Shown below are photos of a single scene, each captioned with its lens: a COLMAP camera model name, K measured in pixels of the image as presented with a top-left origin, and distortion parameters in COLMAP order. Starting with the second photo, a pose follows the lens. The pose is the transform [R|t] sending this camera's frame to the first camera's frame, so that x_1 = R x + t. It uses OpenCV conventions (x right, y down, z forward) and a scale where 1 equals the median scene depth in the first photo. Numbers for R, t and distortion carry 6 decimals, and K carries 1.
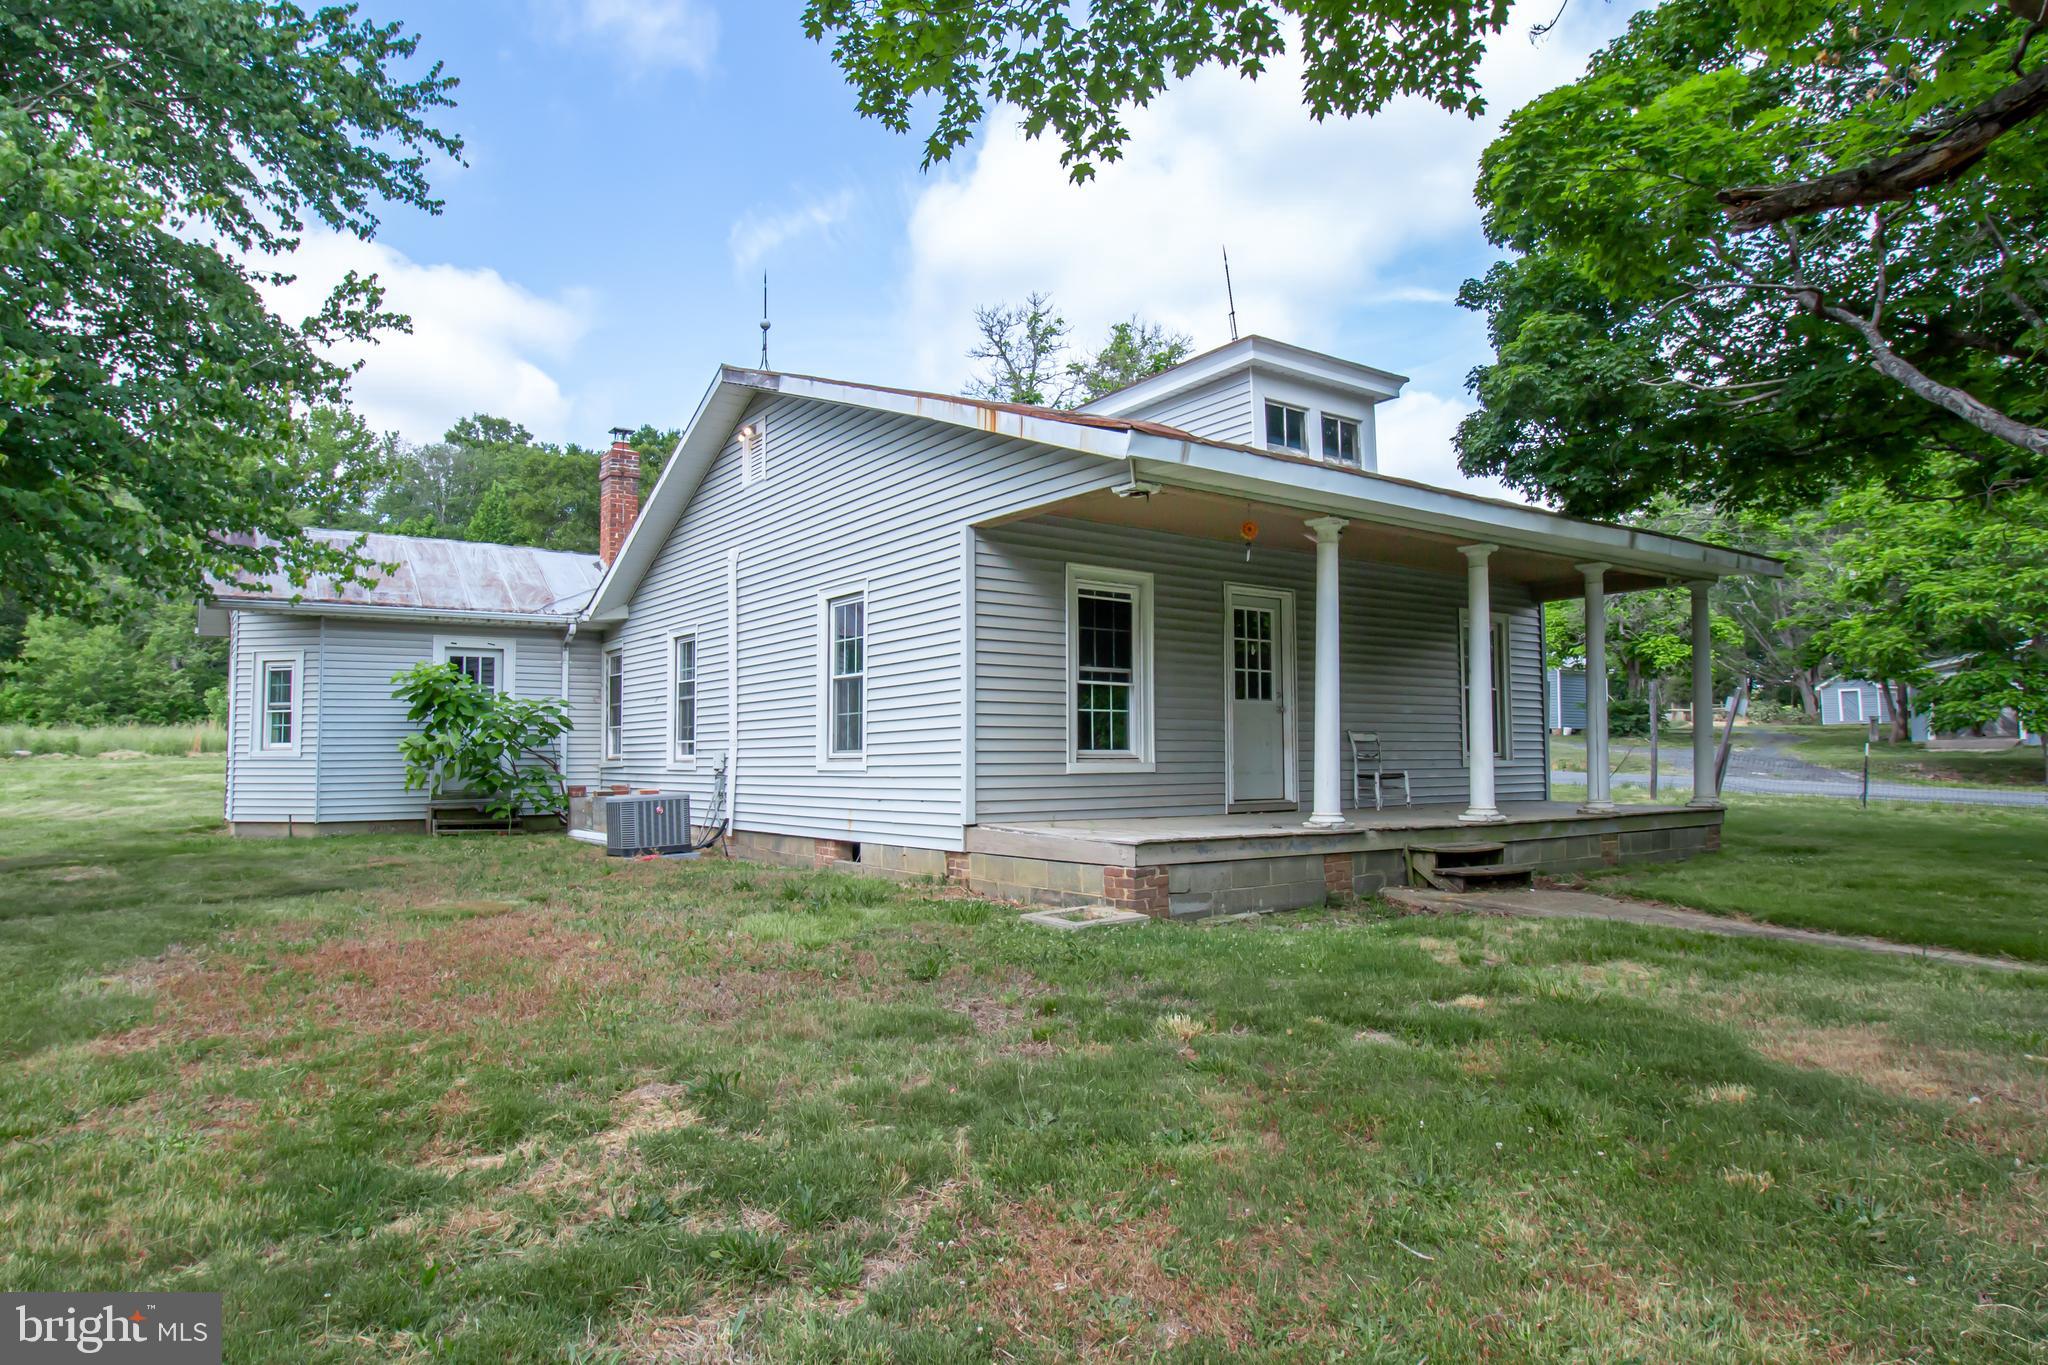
lens RADIAL K [[1217.5, 0, 992.7], [0, 1217.5, 687.2], [0, 0, 1]] dist [0.003456, -0.001421]
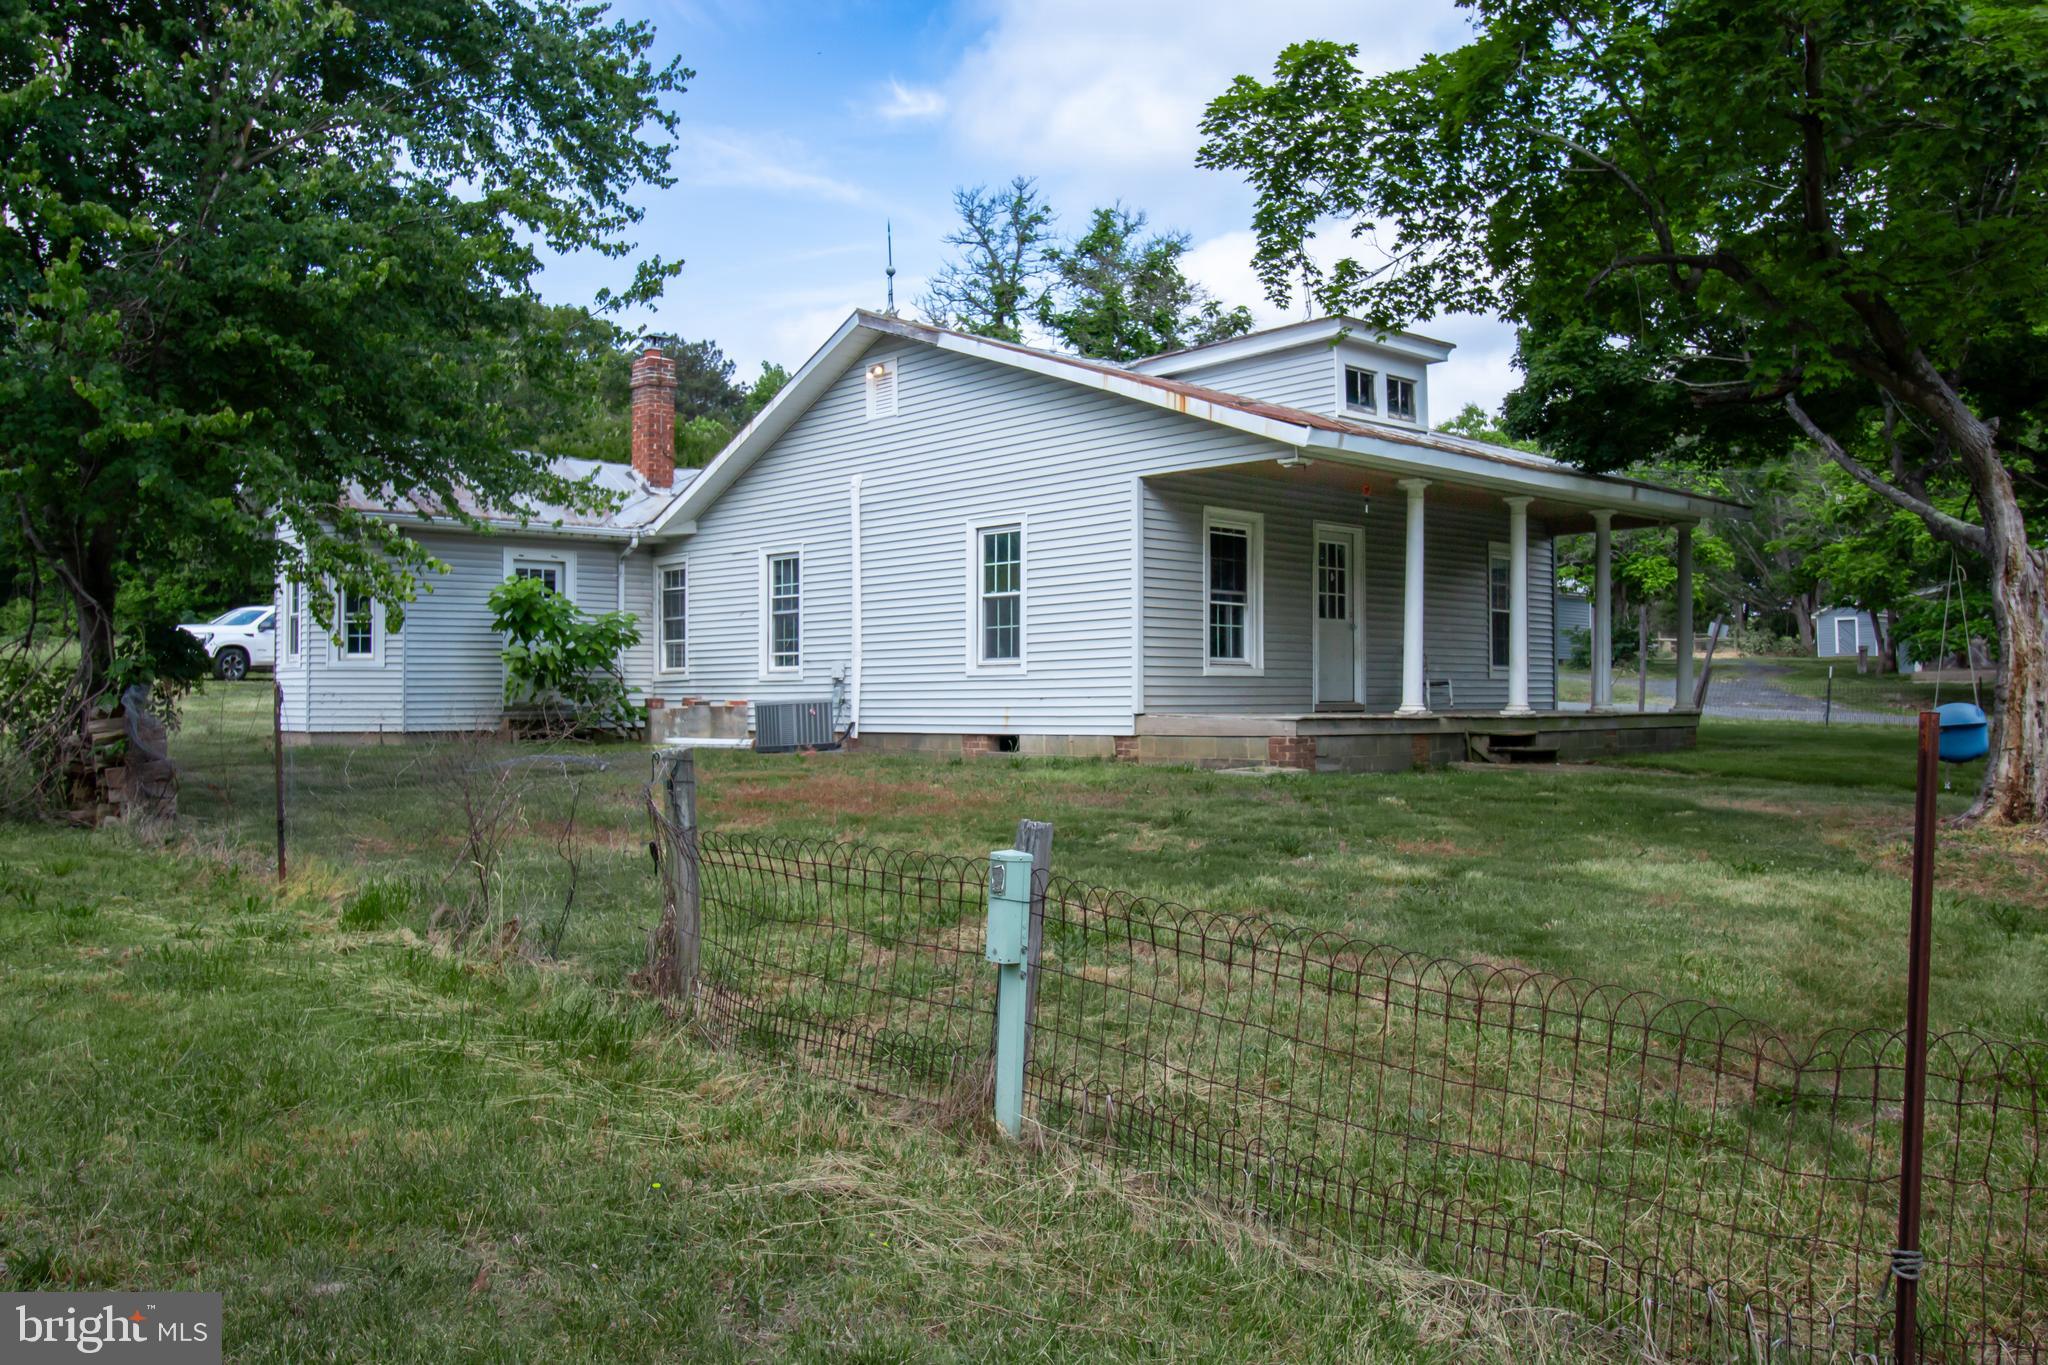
lens RADIAL K [[1661.9, 0, 1013.0], [0, 1661.9, 663.3], [0, 0, 1]] dist [0.024031, 0.010146]
pose [[0.990262, 0.006167, 0.139077, -0.246350], [-0.010890, 0.999389, 0.033221, 0.002687], [-0.138787, -0.034412, 0.989724, -0.438640]]
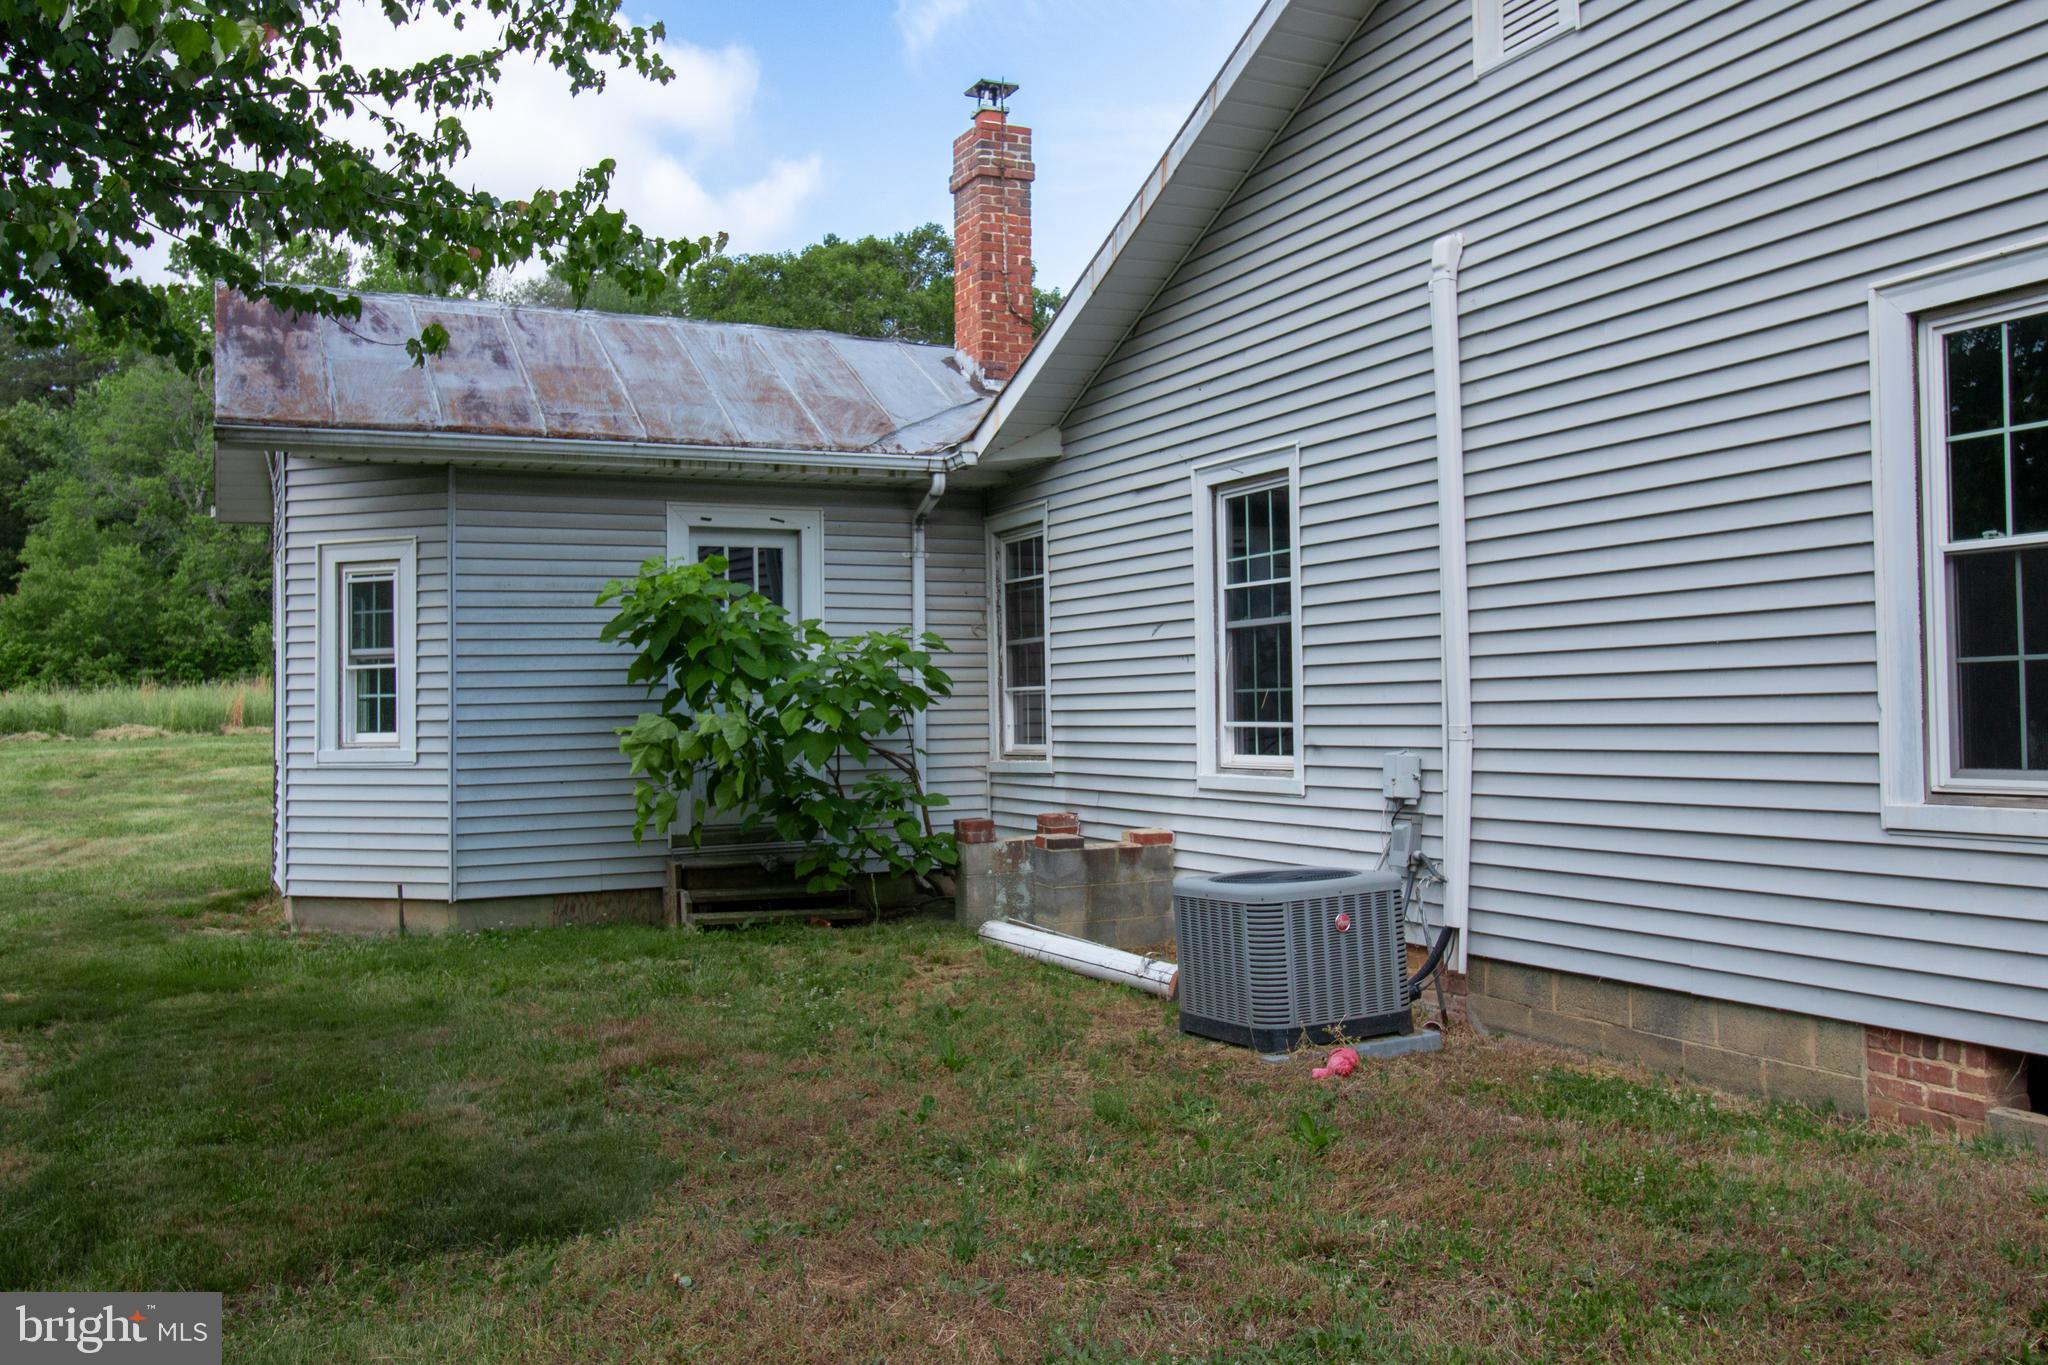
lens RADIAL K [[1661.9, 0, 1013.0], [0, 1661.9, 663.3], [0, 0, 1]] dist [0.024031, 0.010146]
pose [[0.988803, -0.014619, -0.148511, -0.240075], [0.019153, 0.999392, 0.029148, 0.004097], [0.147994, -0.031666, 0.988481, 0.391611]]
